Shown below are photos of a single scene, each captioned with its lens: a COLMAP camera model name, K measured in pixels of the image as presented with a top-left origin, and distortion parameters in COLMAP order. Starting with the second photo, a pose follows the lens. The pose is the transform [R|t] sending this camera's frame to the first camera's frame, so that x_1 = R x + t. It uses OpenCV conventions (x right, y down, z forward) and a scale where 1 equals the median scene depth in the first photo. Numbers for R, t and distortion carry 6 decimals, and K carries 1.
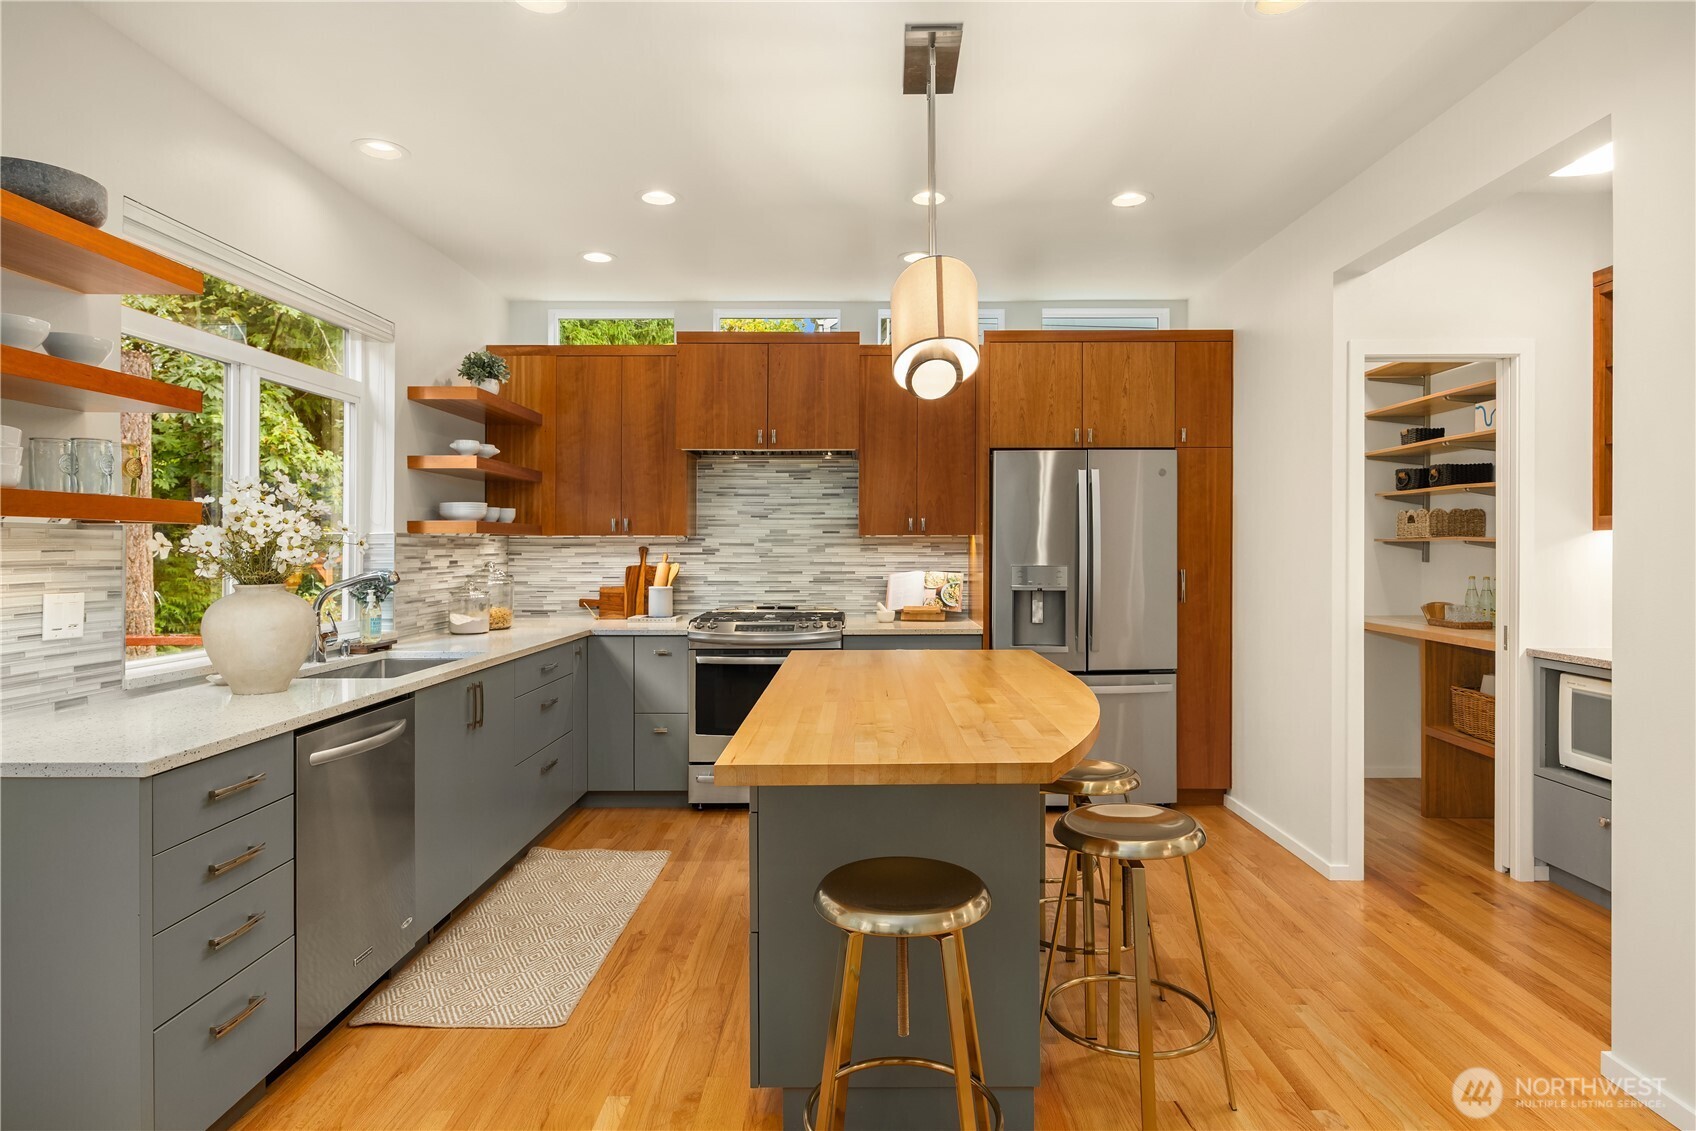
lens RADIAL K [[955.9, 0, 856.3], [0, 955.9, 553.2], [0, 0, 1]] dist [0.004219, -0.000127]
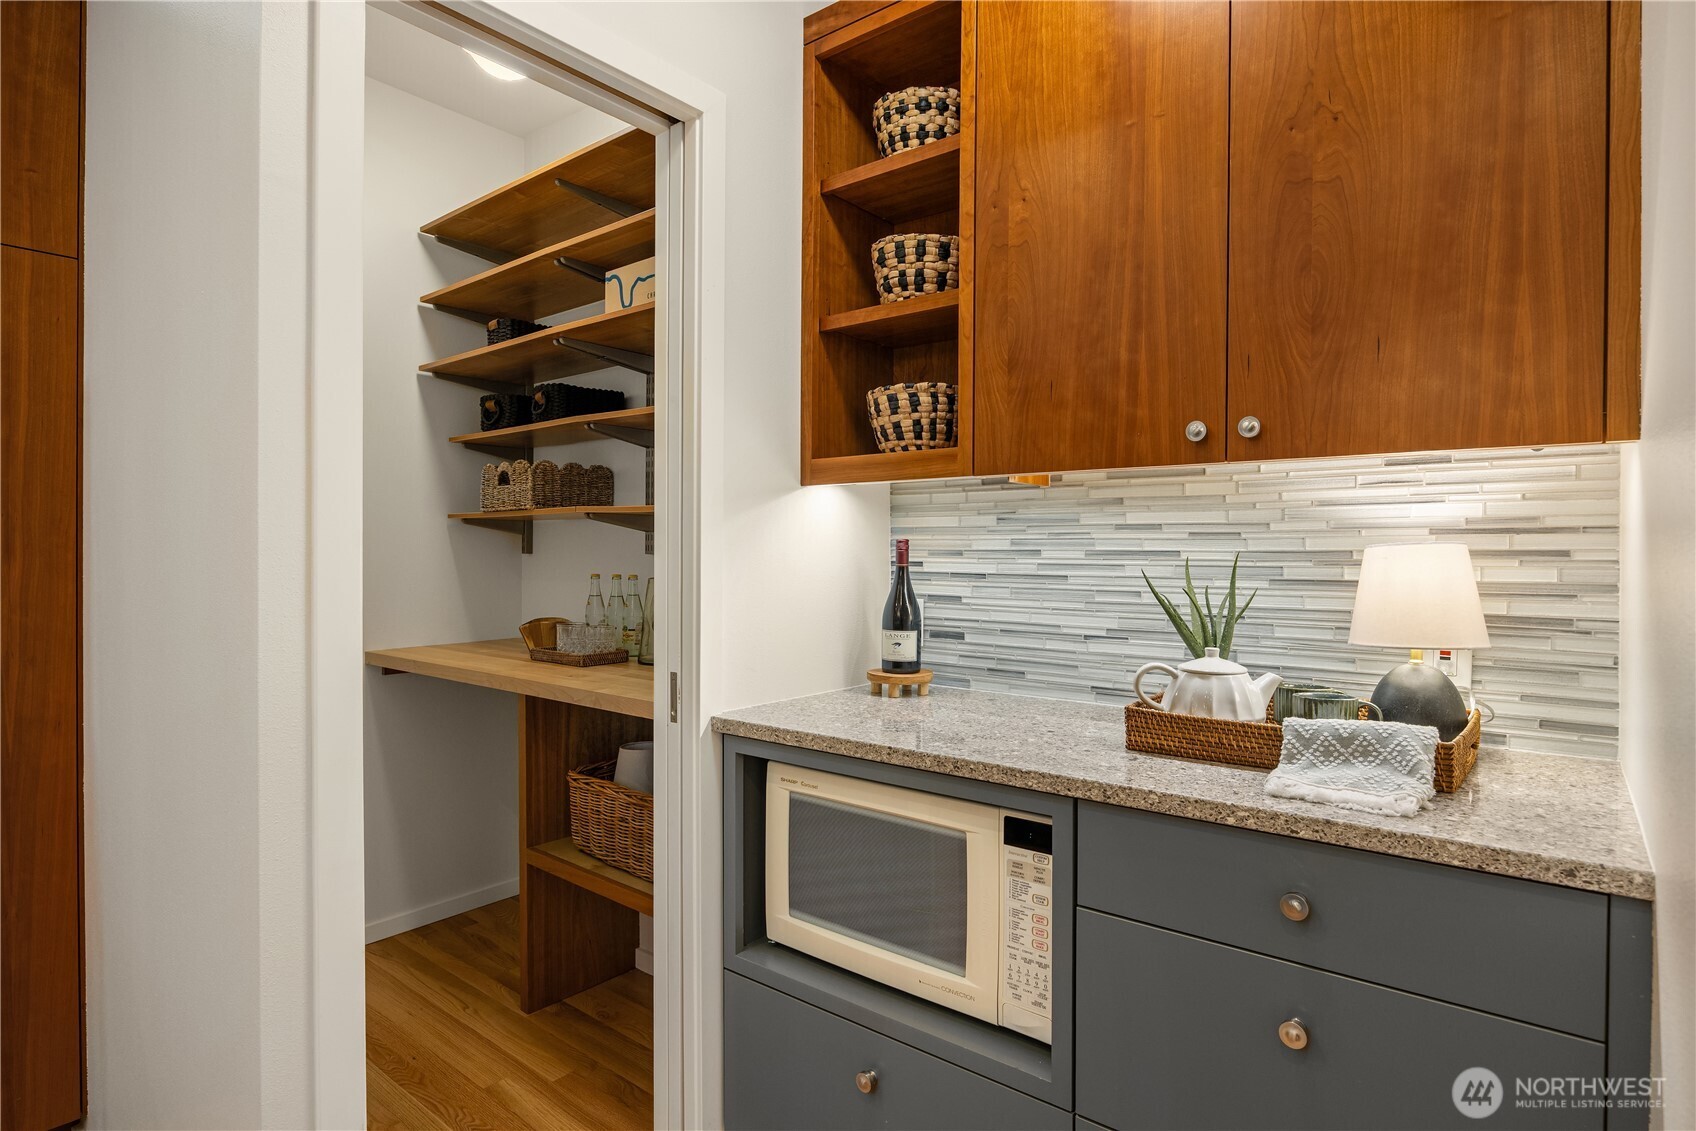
lens RADIAL K [[889.1, 0, 855.2], [0, 889.1, 553.6], [0, 0, 1]] dist [-0.004360, -0.000033]
pose [[0.629228, 0.000966, 0.777220, 0.319700], [0.001112, 0.999997, -0.002142, 0.012958], [-0.777220, 0.002212, 0.629226, 0.536877]]
